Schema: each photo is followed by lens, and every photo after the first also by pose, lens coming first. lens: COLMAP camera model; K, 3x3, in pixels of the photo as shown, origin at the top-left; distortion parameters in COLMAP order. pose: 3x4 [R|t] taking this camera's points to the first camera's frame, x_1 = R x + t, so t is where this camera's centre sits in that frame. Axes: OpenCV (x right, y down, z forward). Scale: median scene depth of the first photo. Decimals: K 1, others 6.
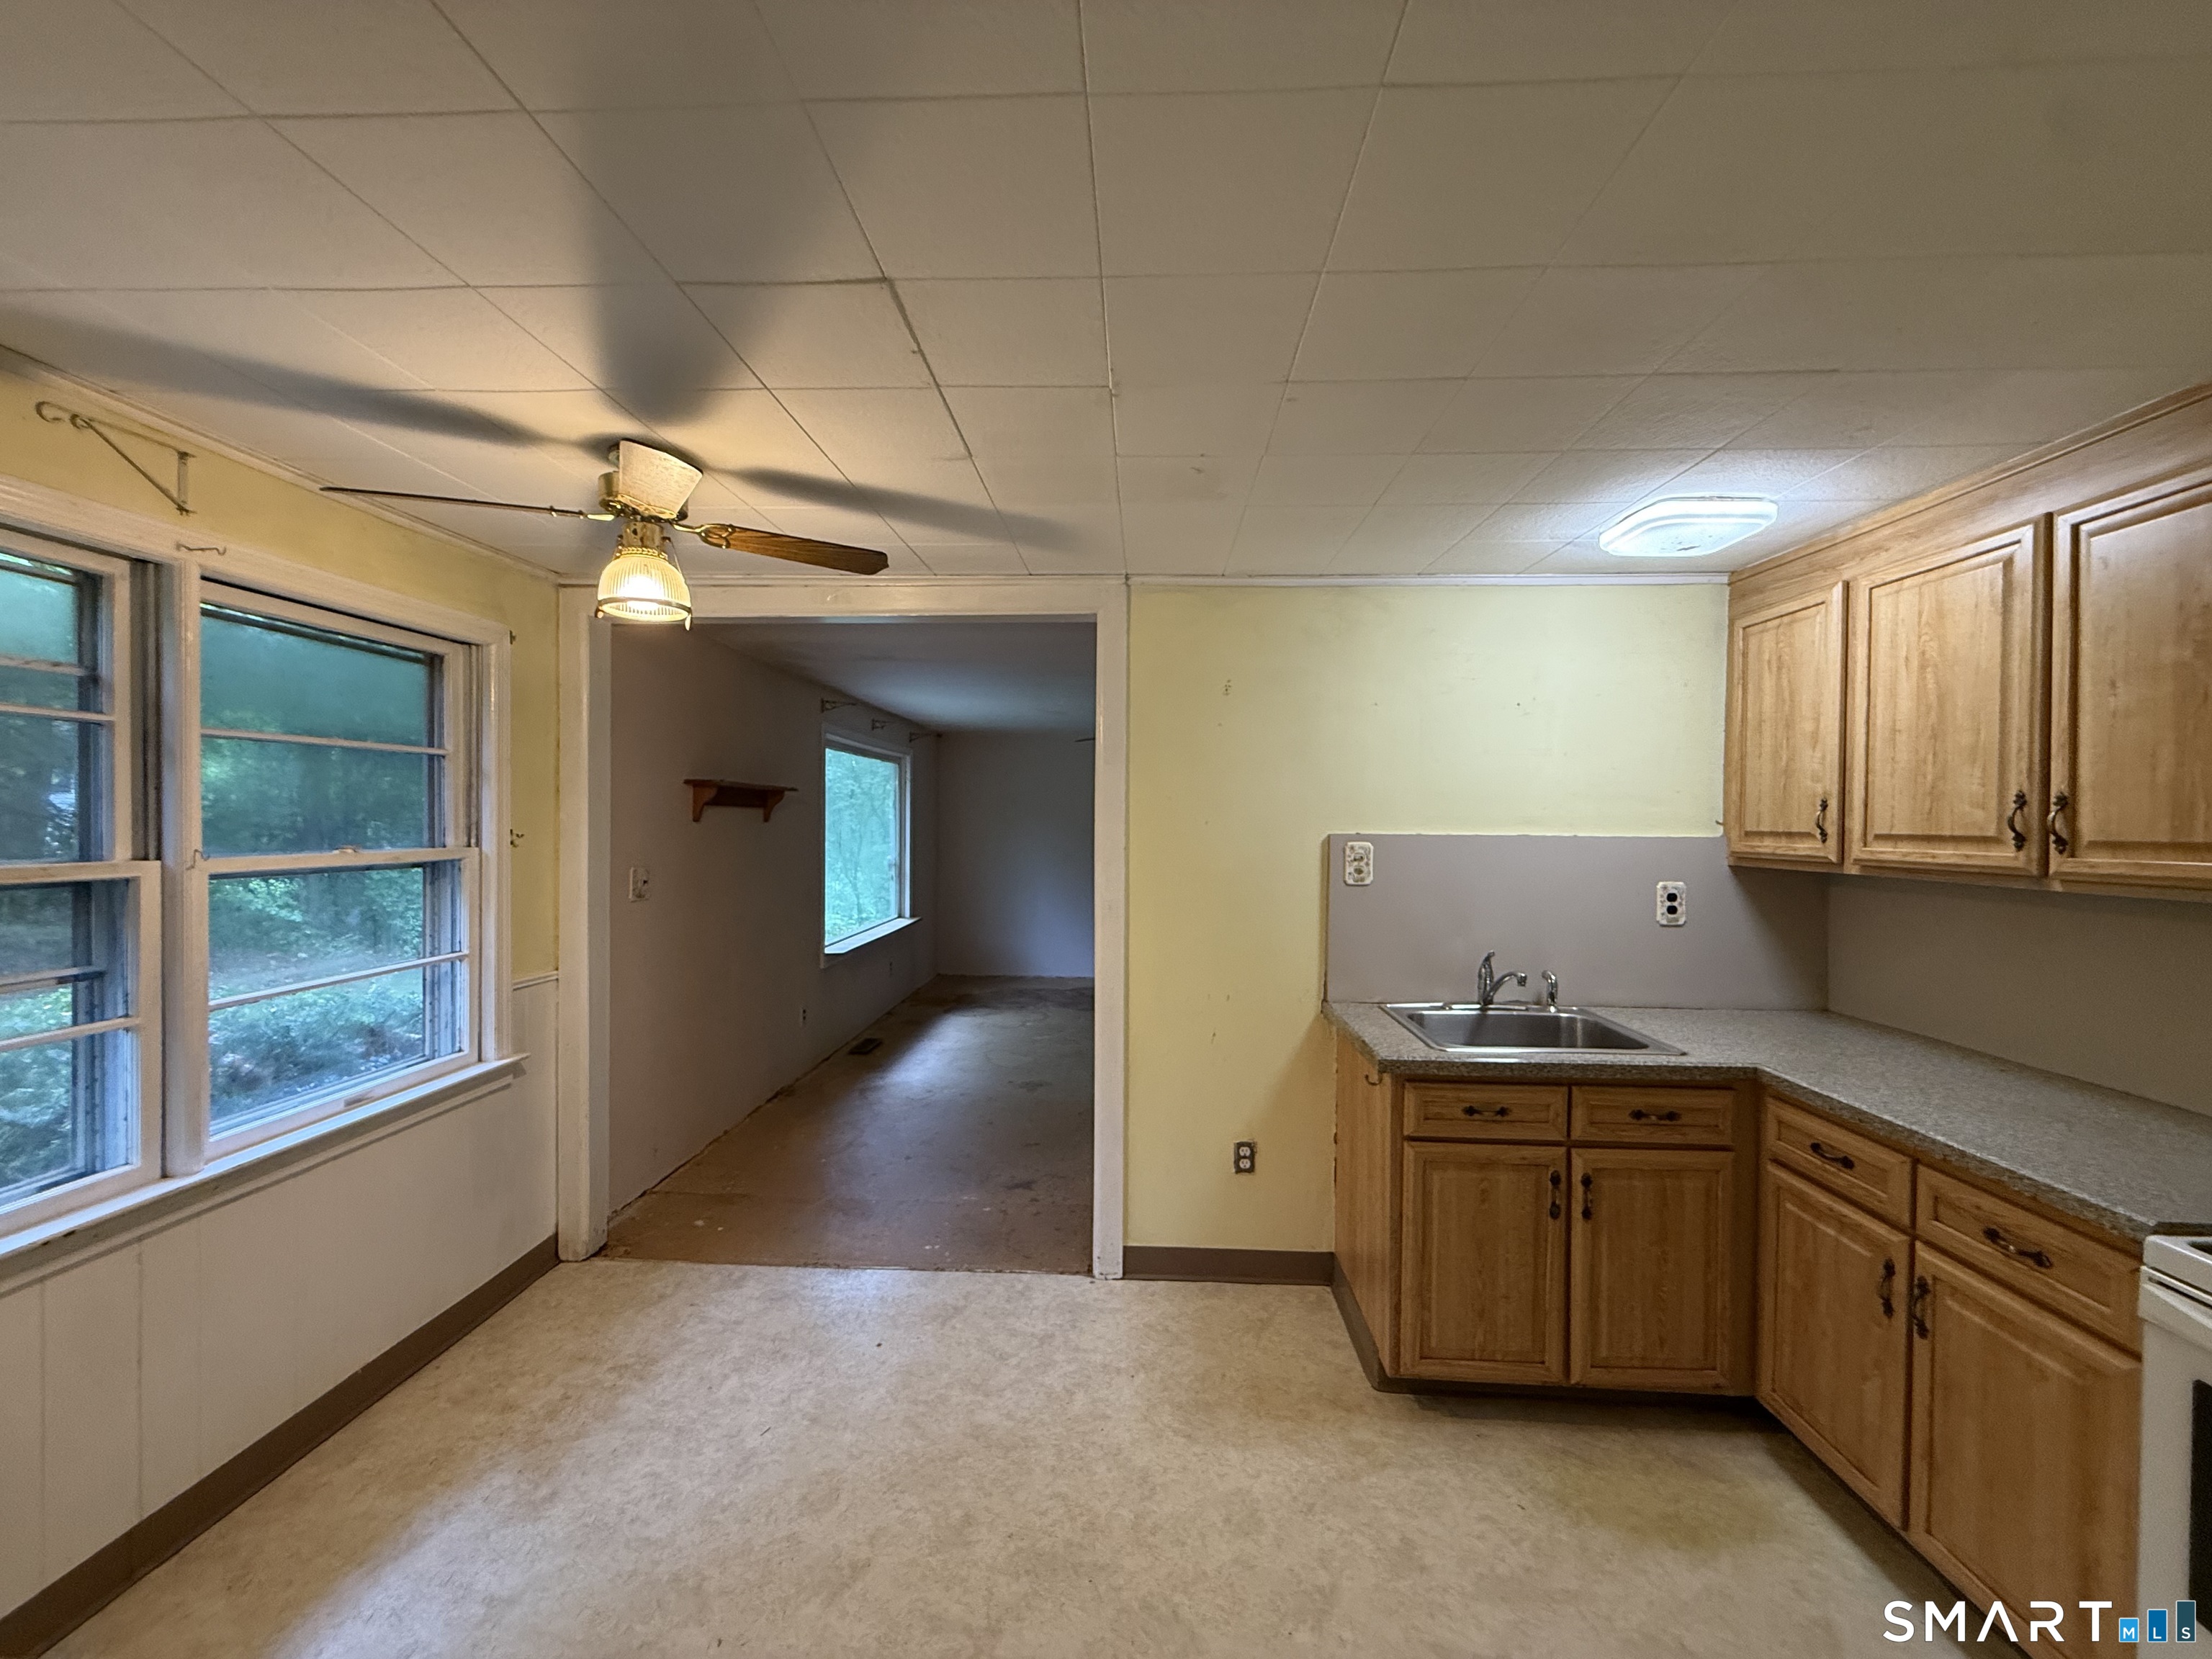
lens RADIAL K [[880.6, 0, 1099.6], [0, 880.6, 831.5], [0, 0, 1]] dist [-0.001591, 0.000111]
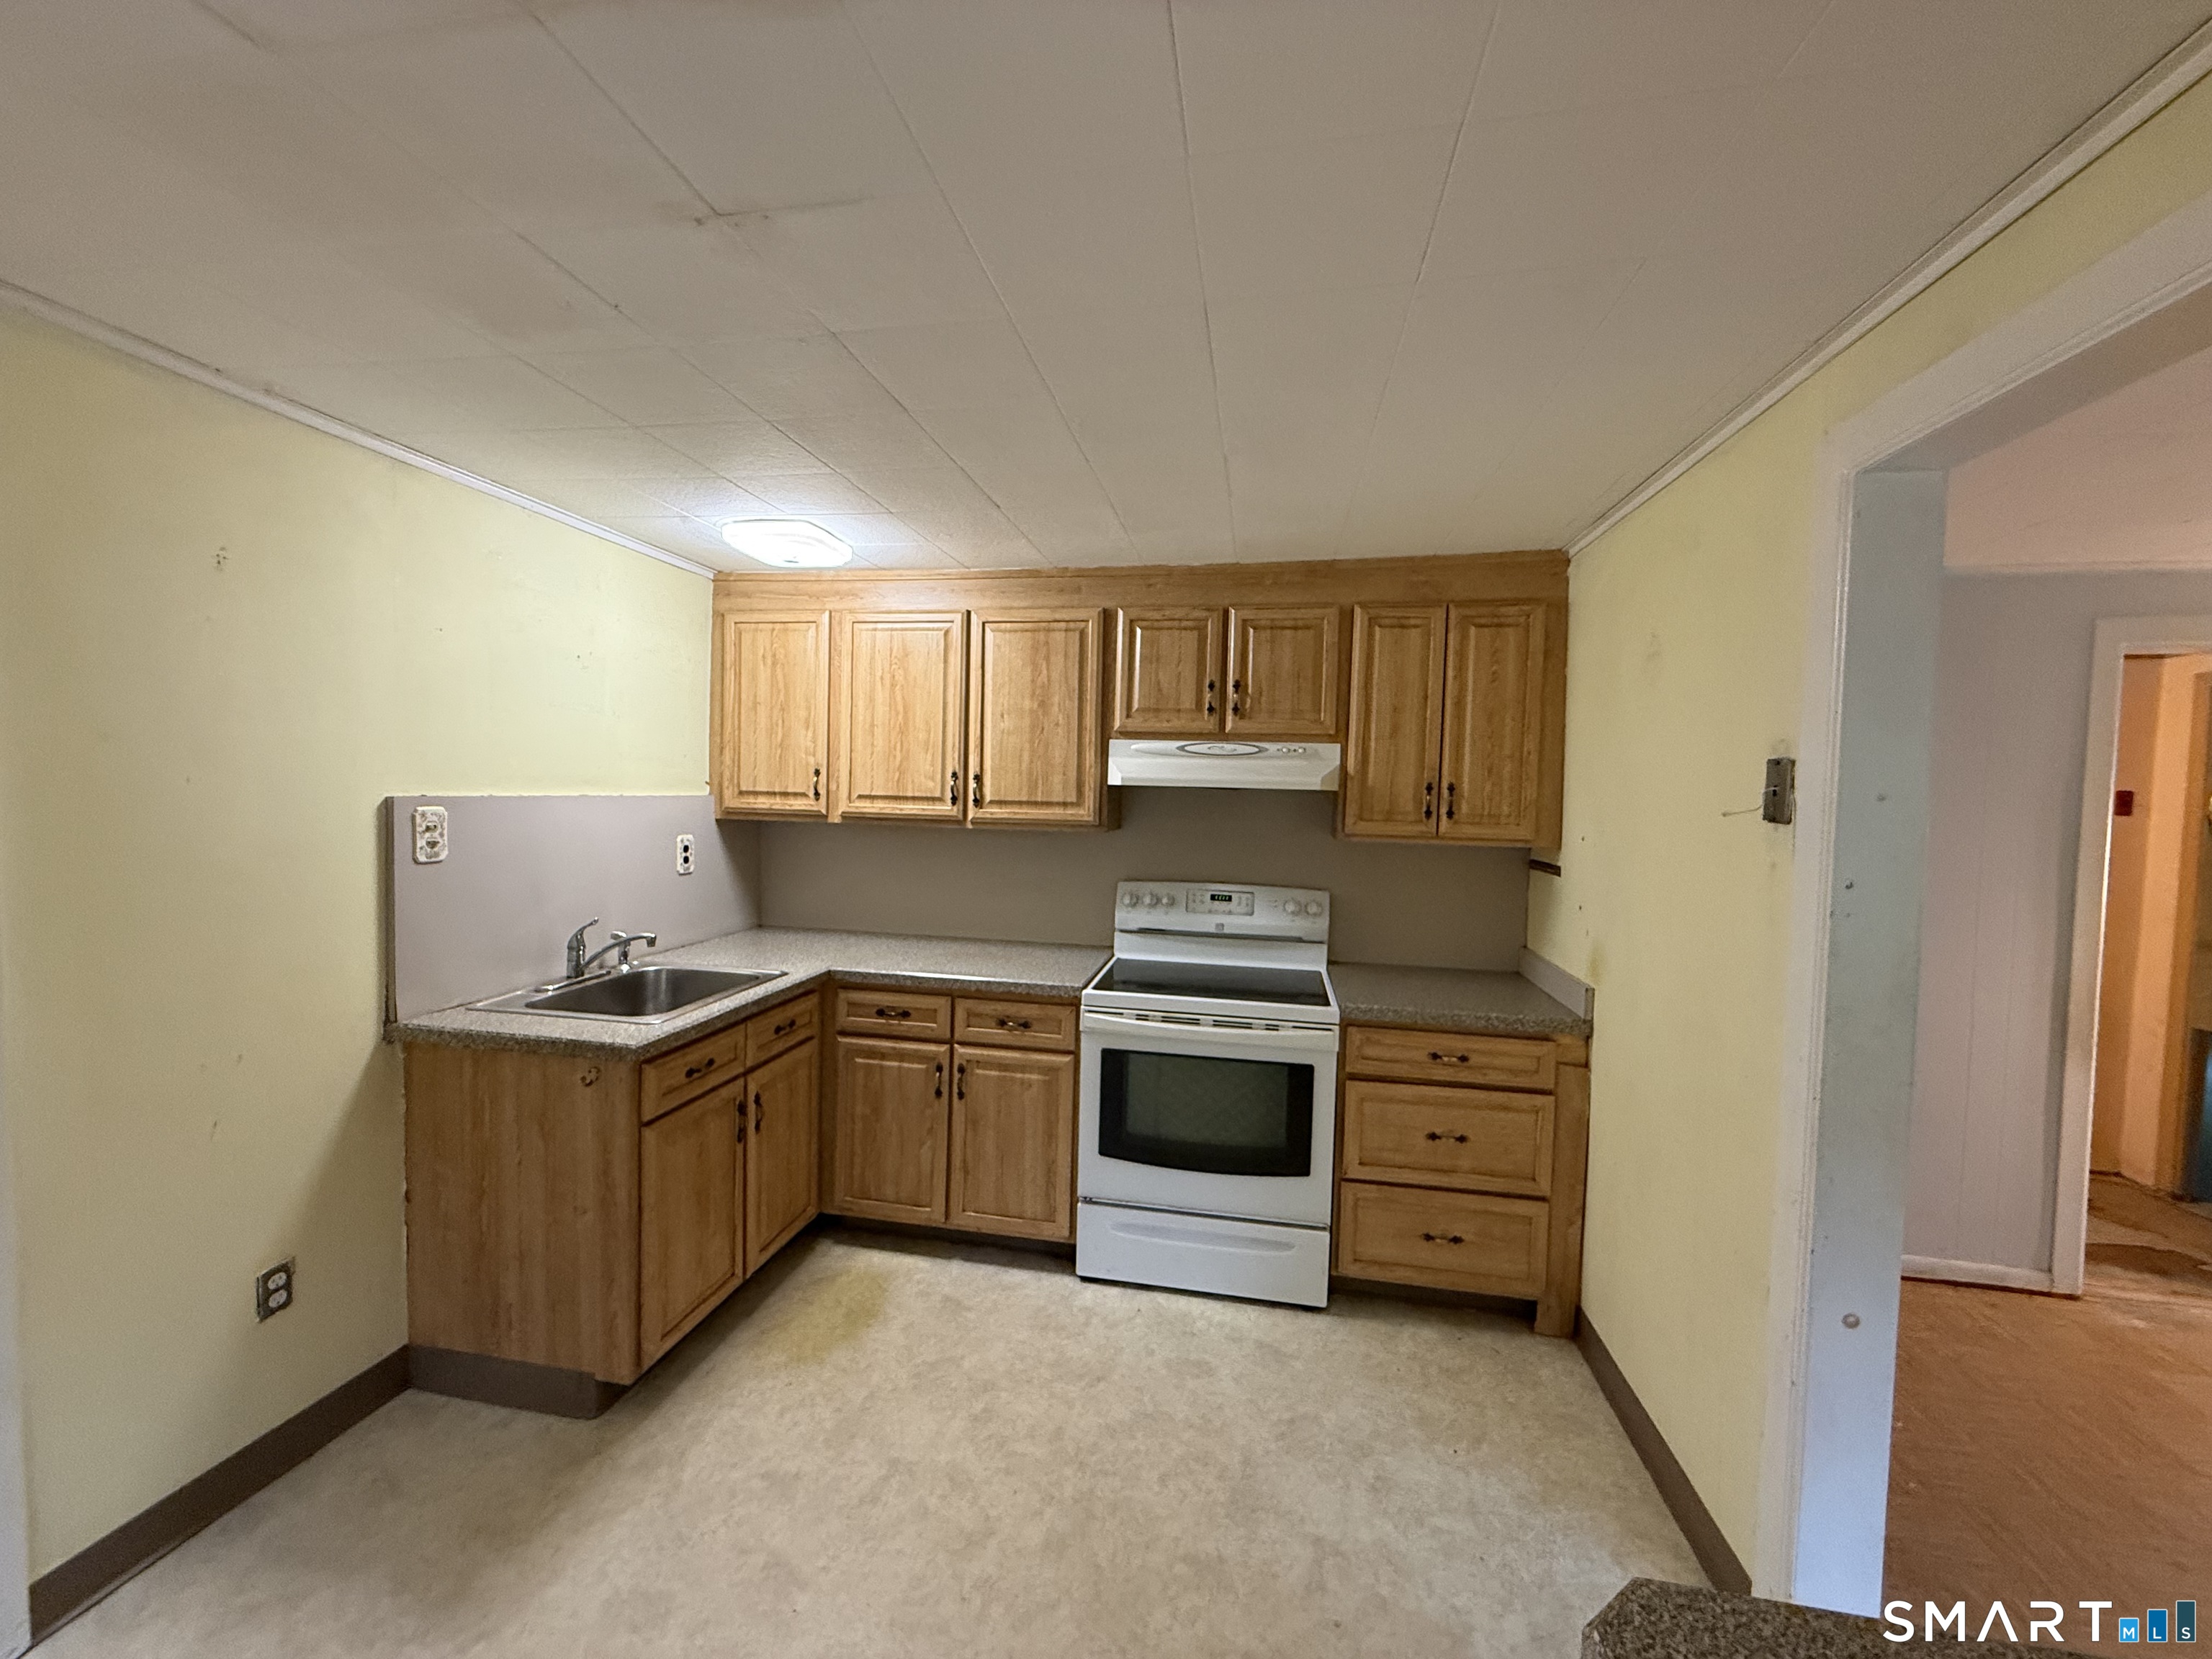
lens RADIAL K [[880.6, 0, 1099.6], [0, 880.6, 831.5], [0, 0, 1]] dist [-0.001591, 0.000111]
pose [[0.134881, -0.052584, 0.989466, -0.502523], [-0.013174, 0.998407, 0.054855, -0.021008], [-0.990774, -0.020434, 0.133973, 0.404468]]
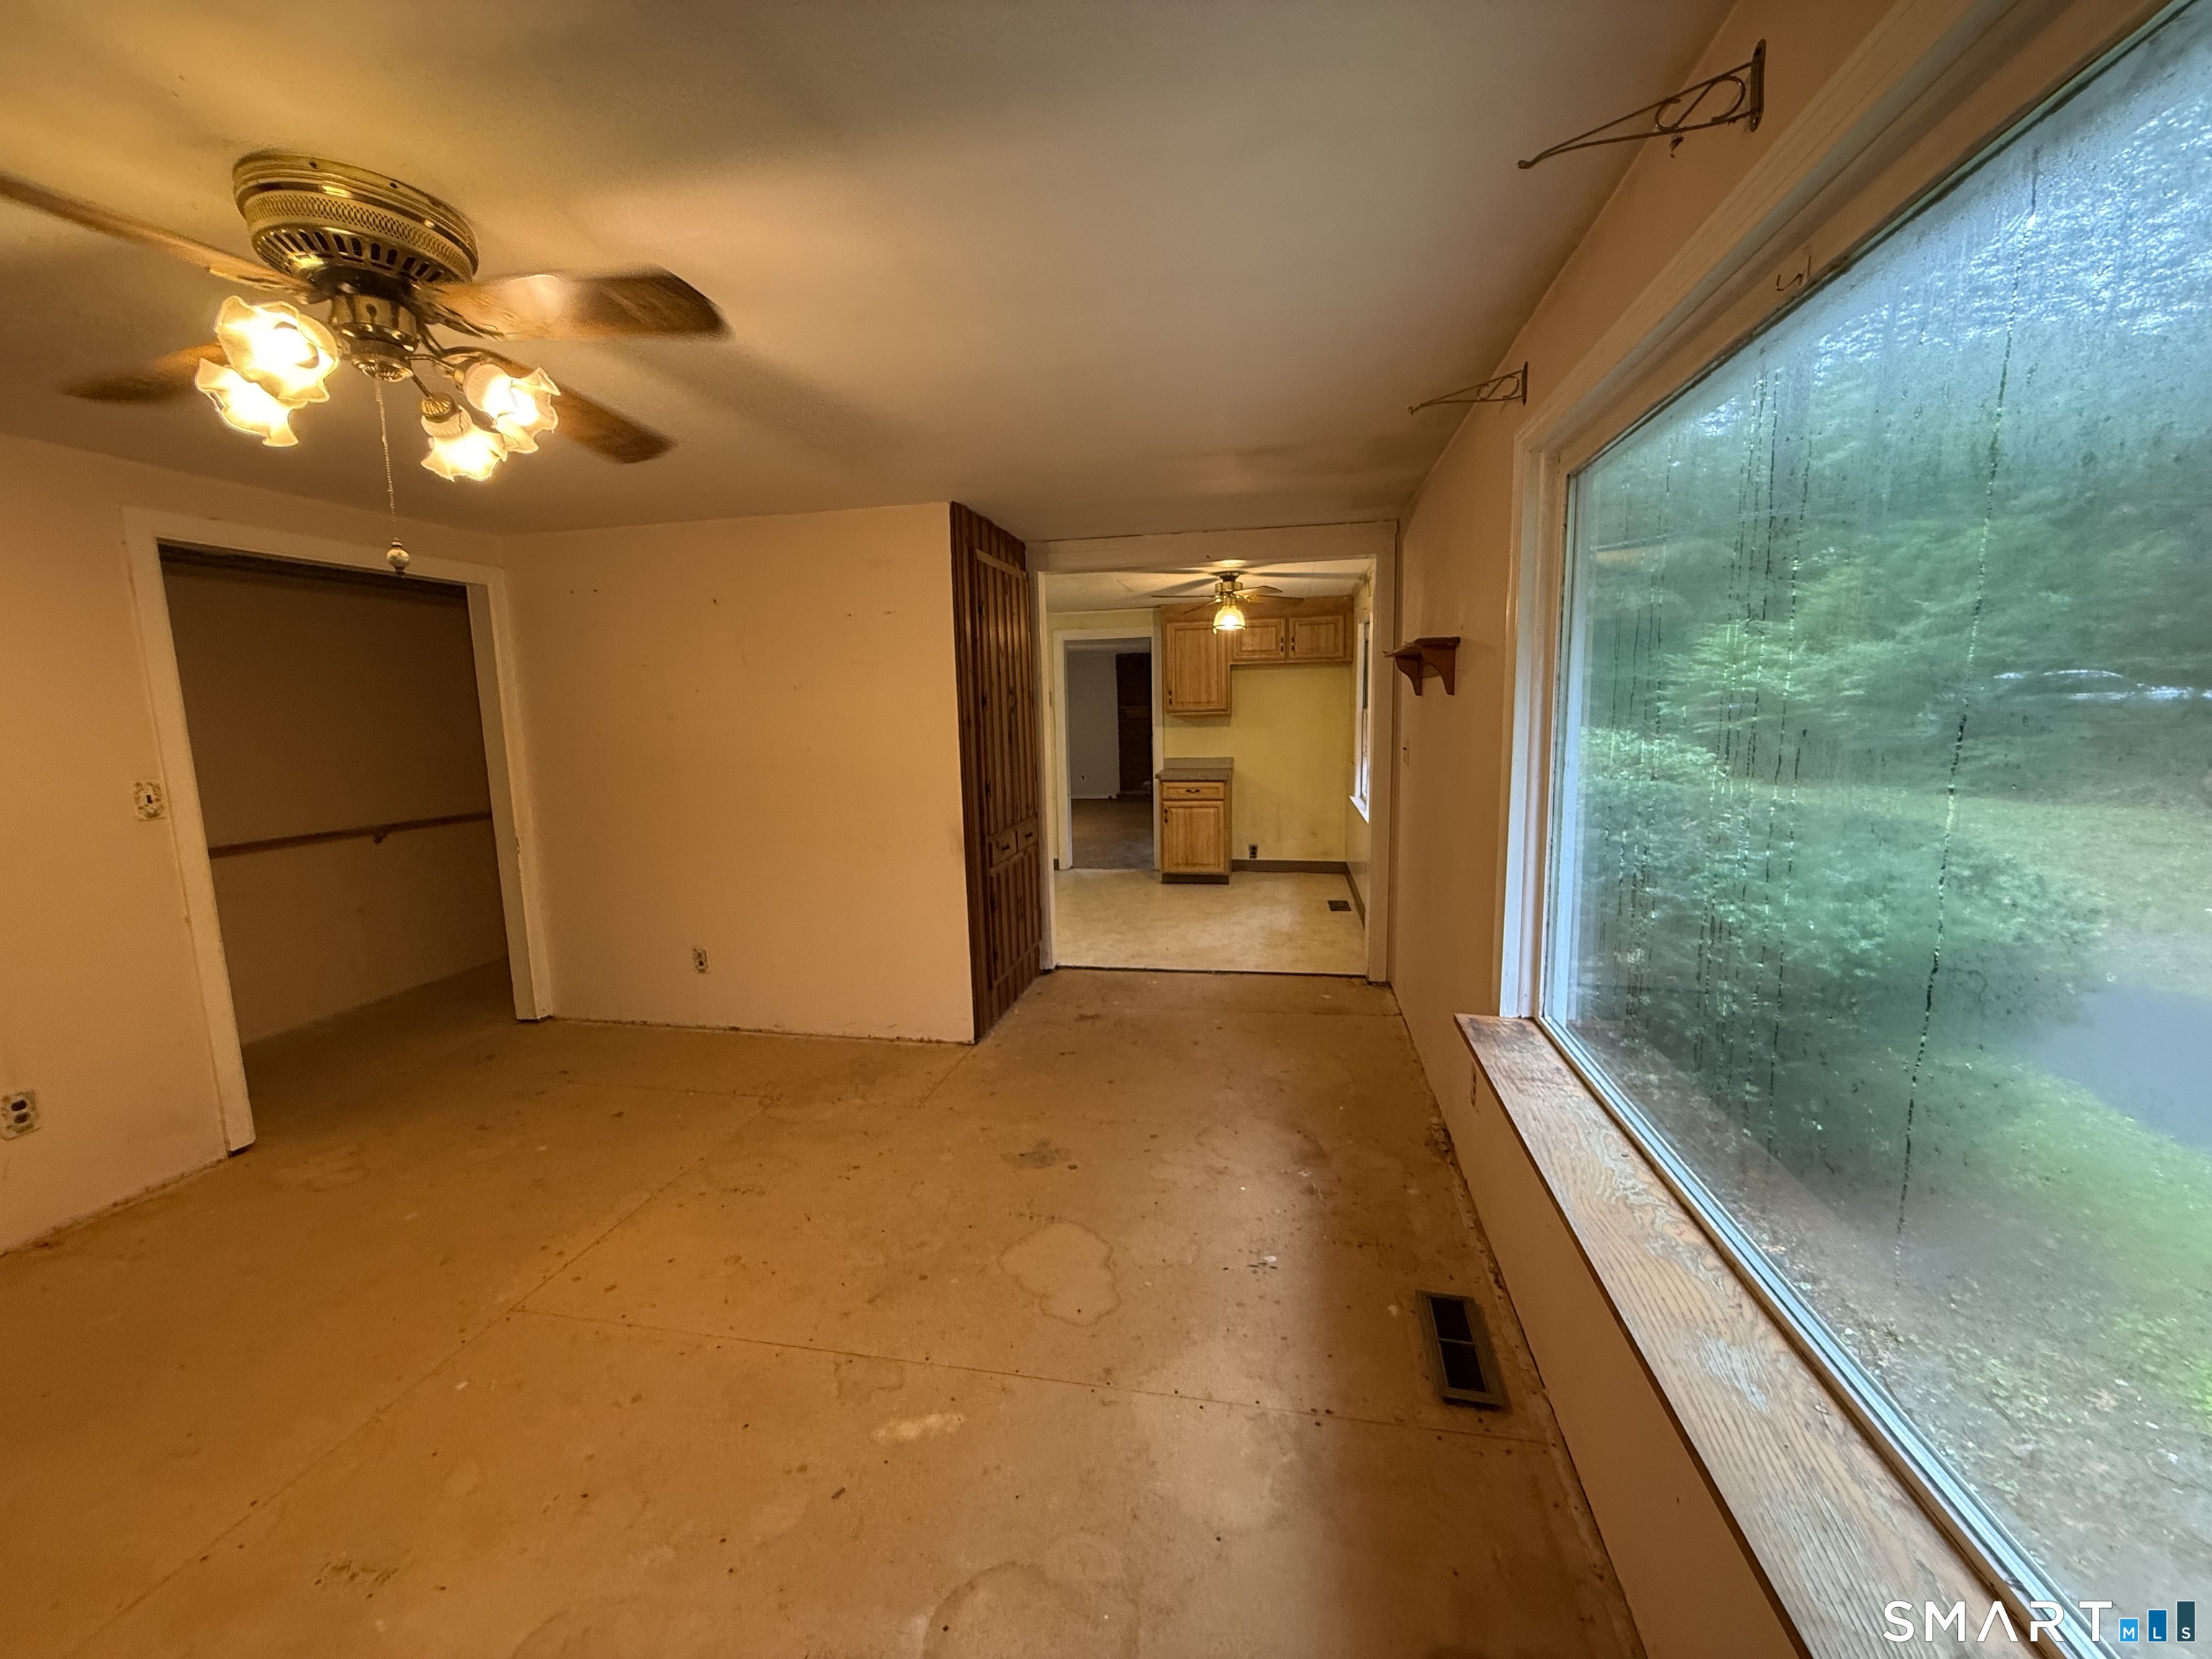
lens RADIAL K [[880.6, 0, 1099.6], [0, 880.6, 831.5], [0, 0, 1]] dist [-0.001591, 0.000111]
pose [[-0.988330, -0.006217, 0.152204, -0.468028], [0.017101, 0.988323, 0.151413, -0.028023], [-0.151368, 0.152249, -0.976682, 3.499371]]
